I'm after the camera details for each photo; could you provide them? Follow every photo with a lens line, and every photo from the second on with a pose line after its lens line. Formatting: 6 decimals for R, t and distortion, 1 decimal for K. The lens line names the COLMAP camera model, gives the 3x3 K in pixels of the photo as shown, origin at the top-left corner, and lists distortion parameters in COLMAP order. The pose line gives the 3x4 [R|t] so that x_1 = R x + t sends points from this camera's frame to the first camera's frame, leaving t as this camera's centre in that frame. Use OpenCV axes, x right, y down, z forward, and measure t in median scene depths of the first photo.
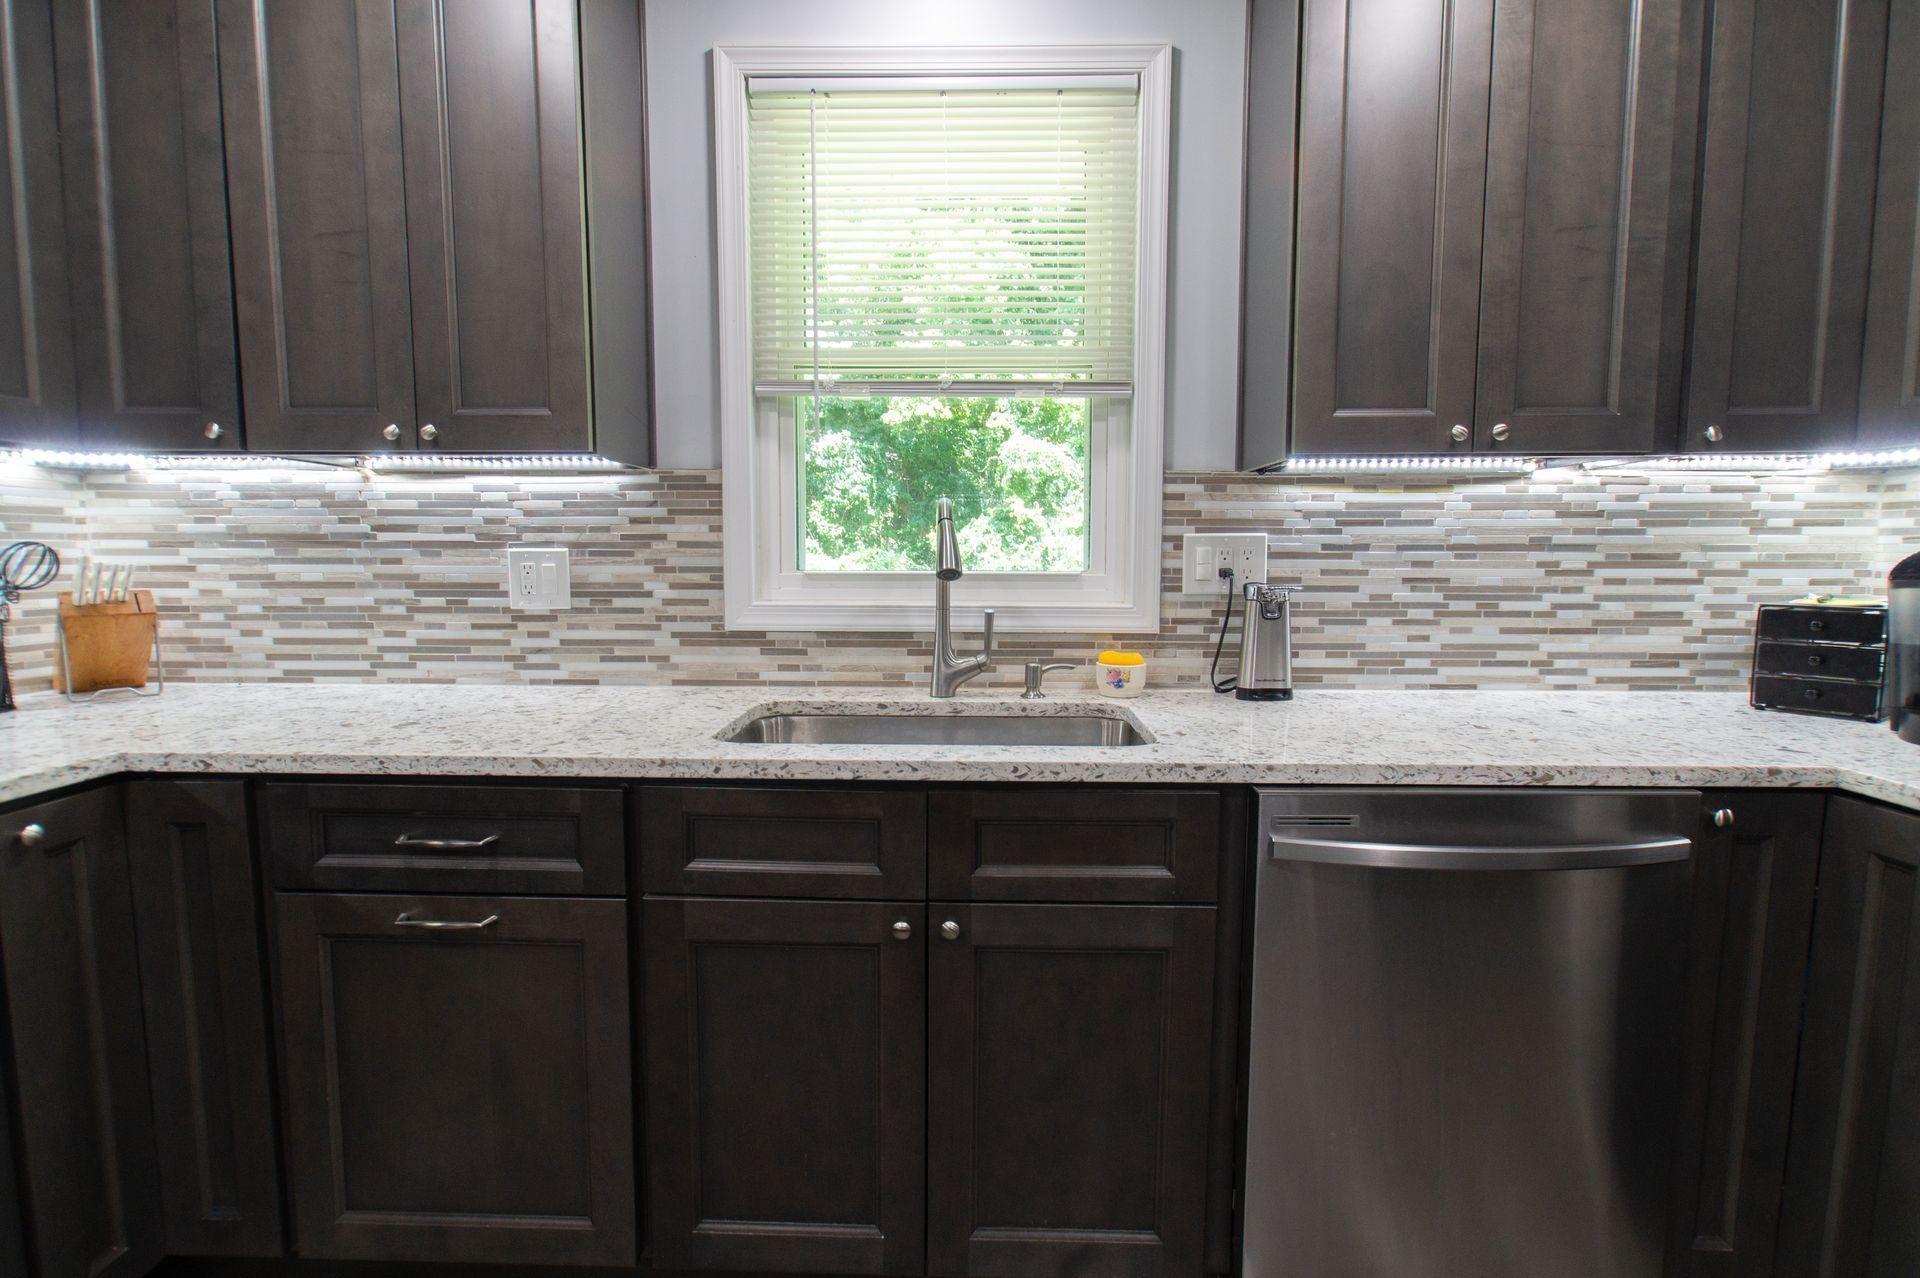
lens RADIAL K [[900.3, 0, 960.0], [0, 900.3, 639.0], [0, 0, 1]] dist [-0.004318, 0.004363]
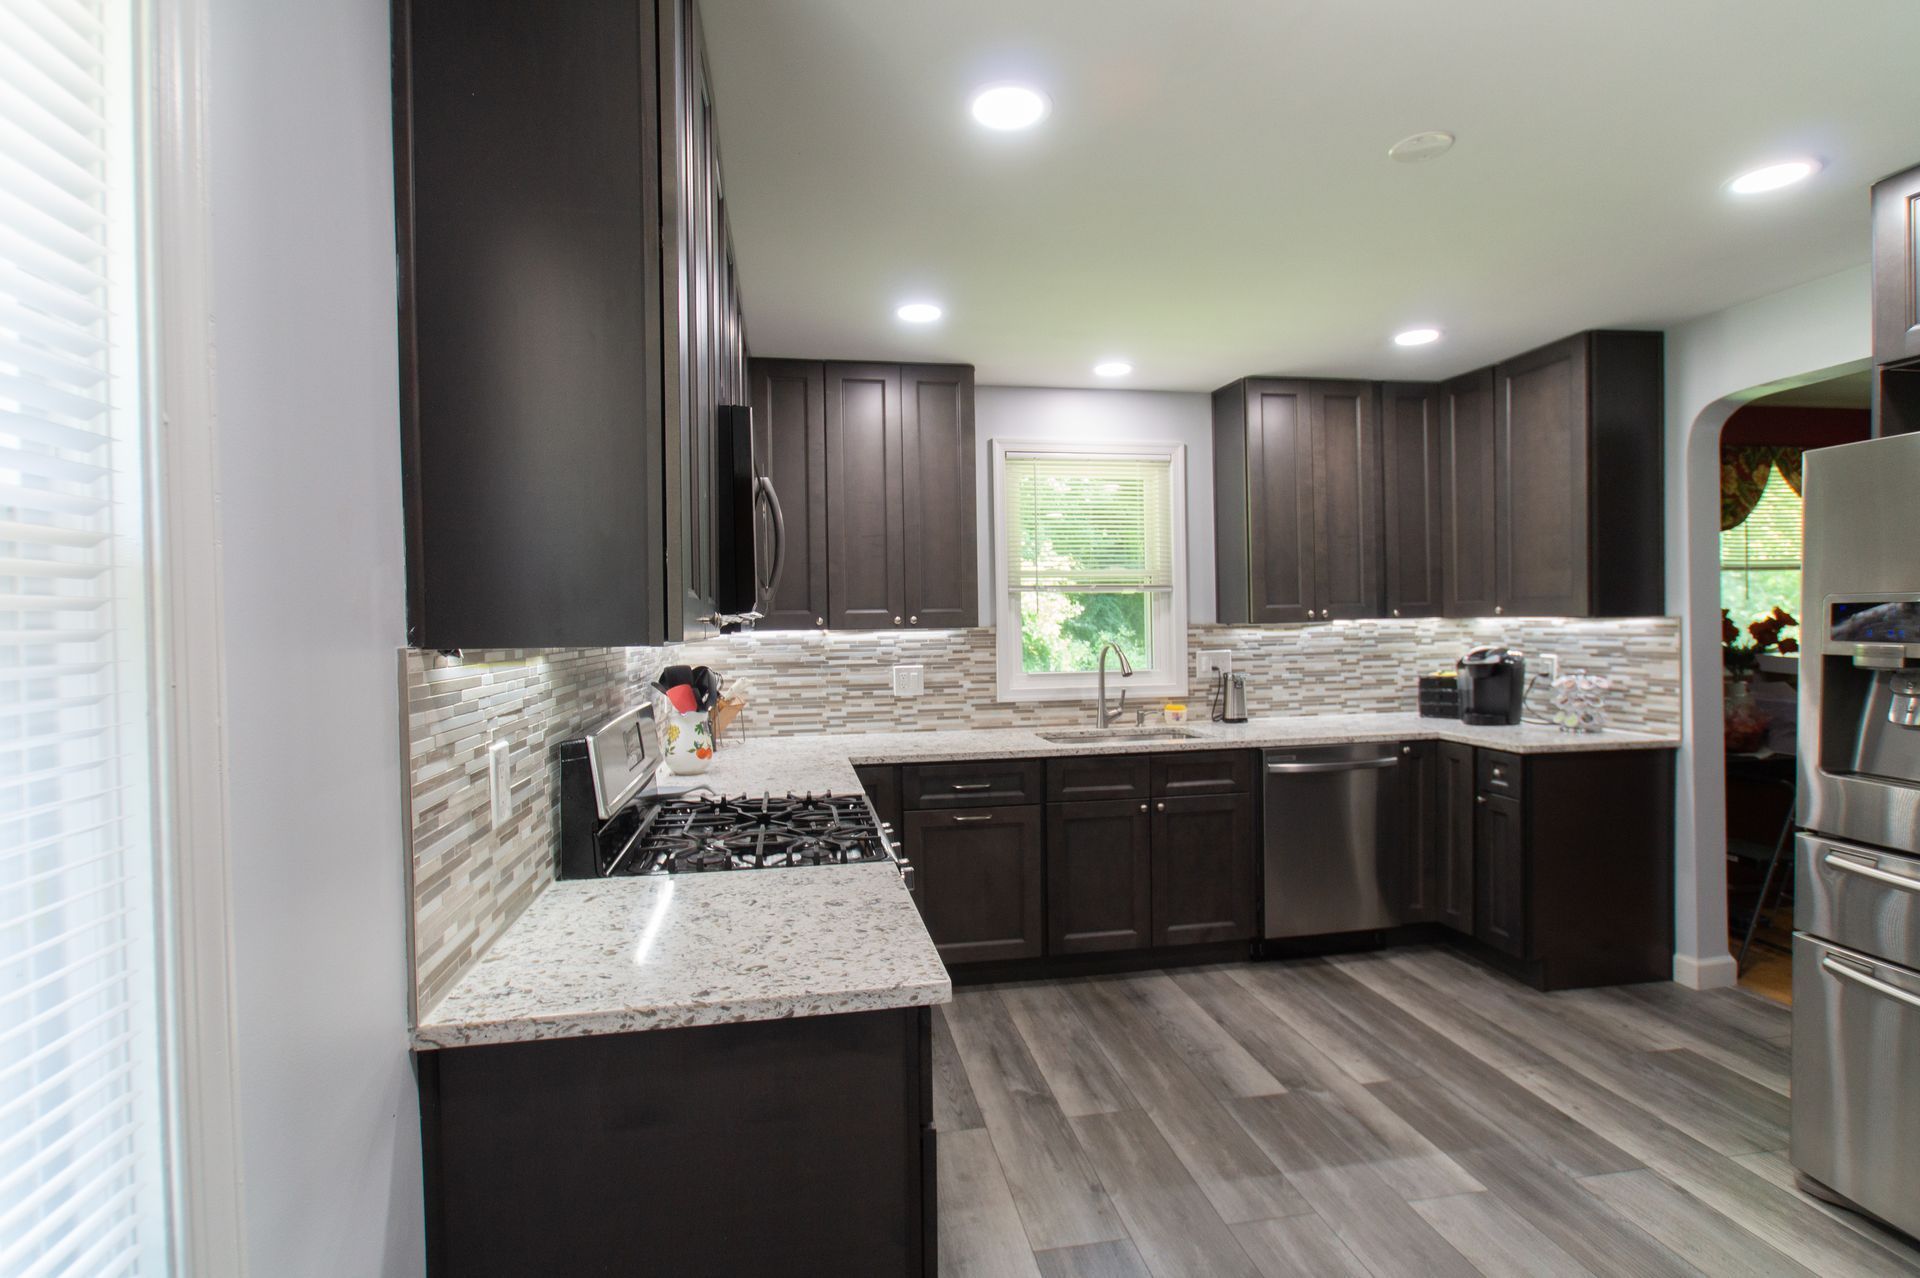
lens RADIAL K [[900.3, 0, 960.0], [0, 900.3, 639.0], [0, 0, 1]] dist [-0.004318, 0.004363]
pose [[0.978618, -0.023095, 0.204384, -0.788216], [0.039473, 0.996294, -0.076423, 0.000883], [-0.201862, 0.082857, 0.975903, -1.078205]]
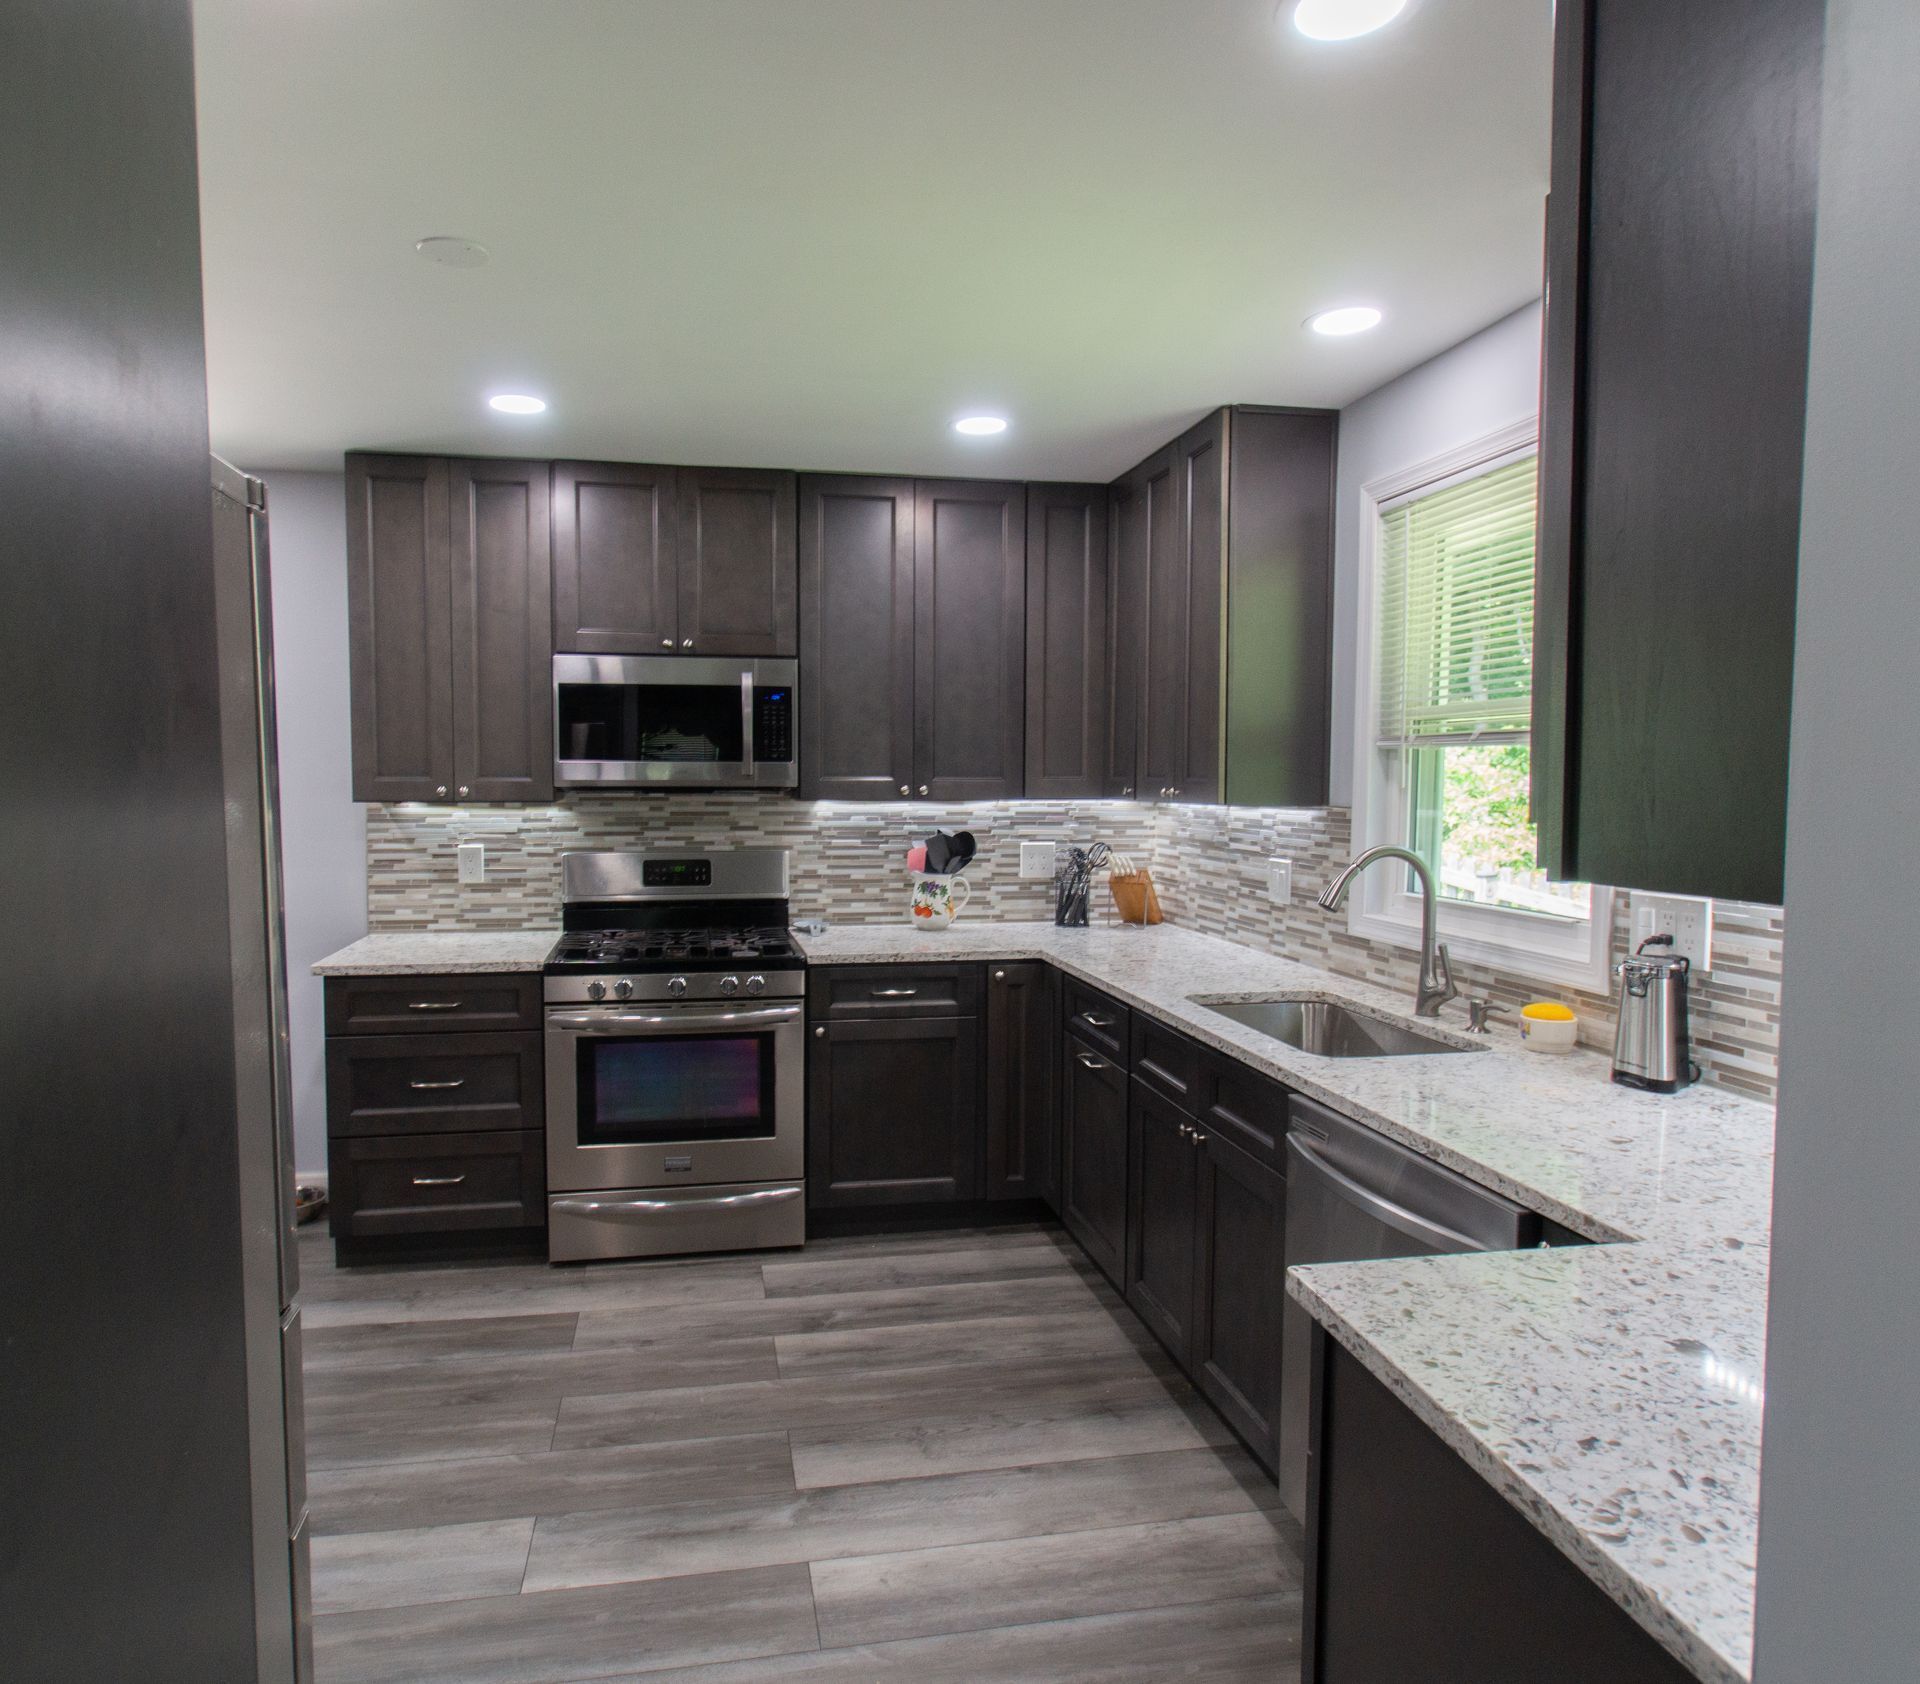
lens RADIAL K [[1211.7, 0, 918.1], [0, 1211.7, 835.6], [0, 0, 1]] dist [-0.000058, -0.000698]
pose [[0.212681, 0.045320, -0.976070, 1.279494], [-0.095953, 0.995064, 0.025295, -0.133761], [0.972399, 0.088277, 0.215980, 0.035775]]
